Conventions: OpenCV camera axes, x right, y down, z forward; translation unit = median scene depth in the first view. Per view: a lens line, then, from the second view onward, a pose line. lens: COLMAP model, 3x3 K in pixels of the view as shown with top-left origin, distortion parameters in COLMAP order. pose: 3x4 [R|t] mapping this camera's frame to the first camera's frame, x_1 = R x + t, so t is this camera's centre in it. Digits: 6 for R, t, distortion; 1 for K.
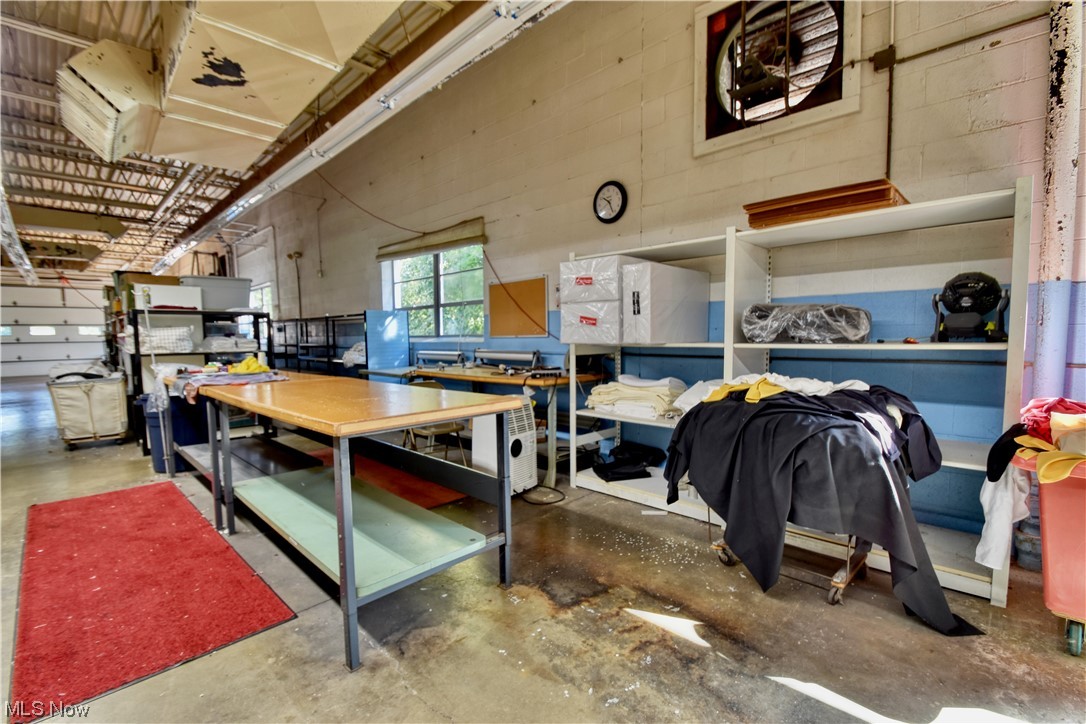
lens RADIAL K [[484.5, 0, 543.3], [0, 484.5, 375.0], [0, 0, 1]] dist [0.000420, -0.014258]
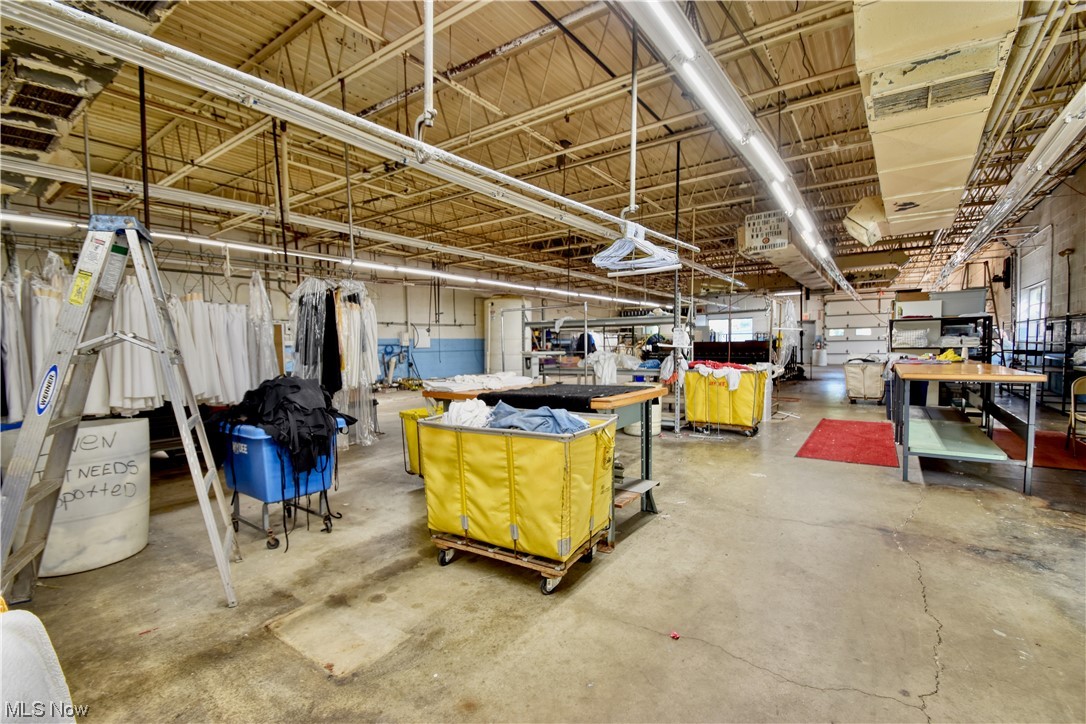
lens RADIAL K [[484.5, 0, 543.3], [0, 484.5, 375.0], [0, 0, 1]] dist [0.000420, -0.014258]
pose [[0.159907, 0.064803, -0.985003, 0.294509], [-0.061015, 0.996584, 0.055660, 0.014938], [0.985245, 0.051200, 0.163315, -0.207299]]
